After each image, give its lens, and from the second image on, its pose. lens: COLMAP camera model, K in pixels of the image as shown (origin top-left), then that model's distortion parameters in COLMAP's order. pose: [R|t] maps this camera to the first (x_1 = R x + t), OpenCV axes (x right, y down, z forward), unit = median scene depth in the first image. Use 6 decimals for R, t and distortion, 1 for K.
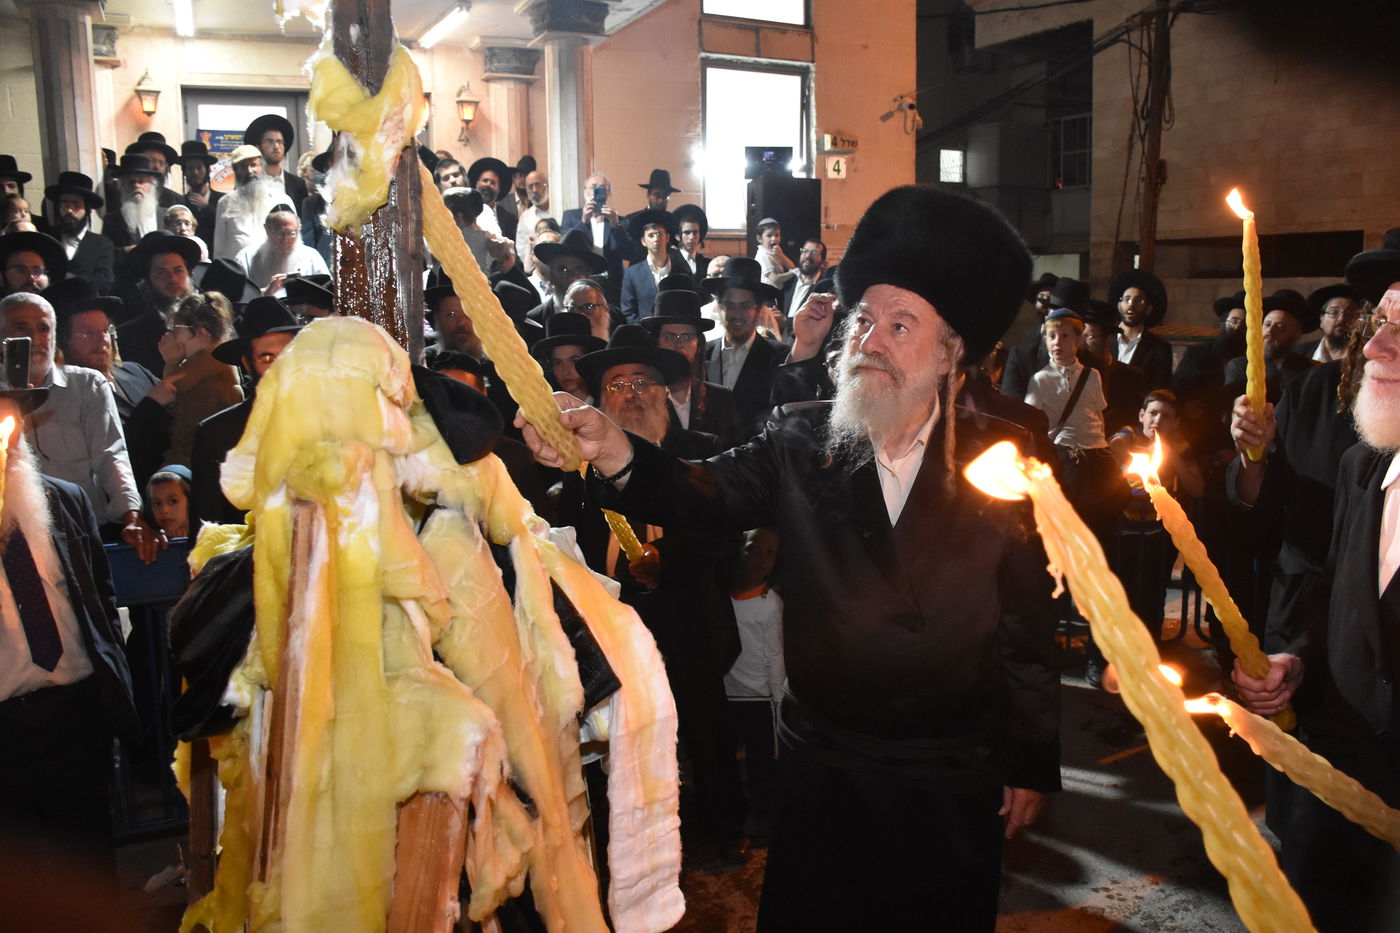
lens RADIAL K [[1075.1, 0, 700.0], [0, 1075.1, 466.5], [0, 0, 1]] dist [-0.154626, 0.096481]
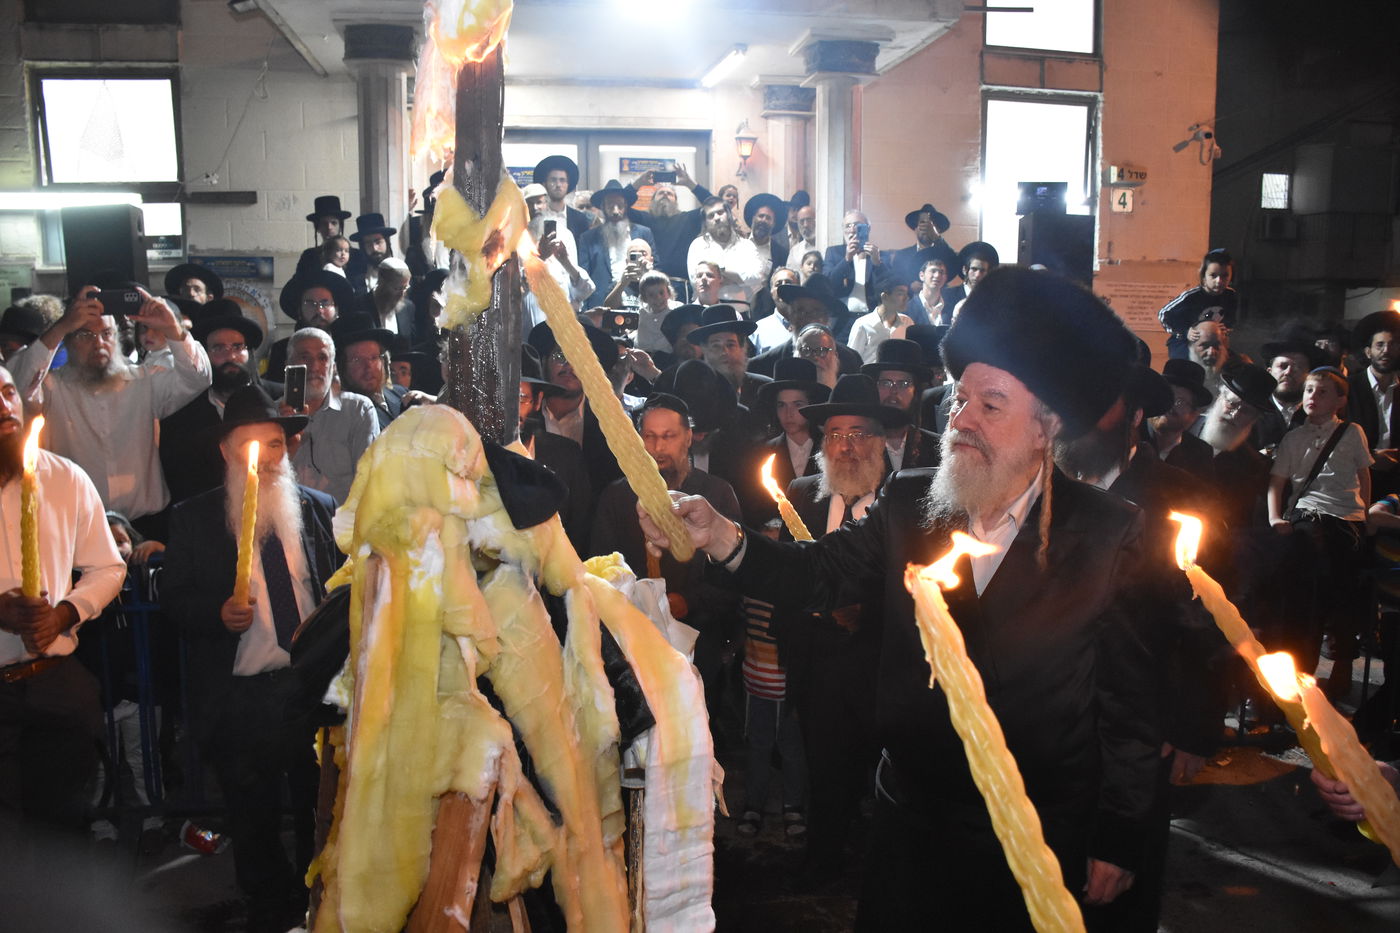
lens RADIAL K [[1081.9, 0, 700.0], [0, 1081.9, 466.5], [0, 0, 1]] dist [-0.150683, 0.096954]
pose [[0.960985, 0.052938, -0.271487, 0.251680], [-0.058424, 0.998218, -0.012161, -0.057782], [0.270360, 0.027548, 0.962365, -0.110628]]
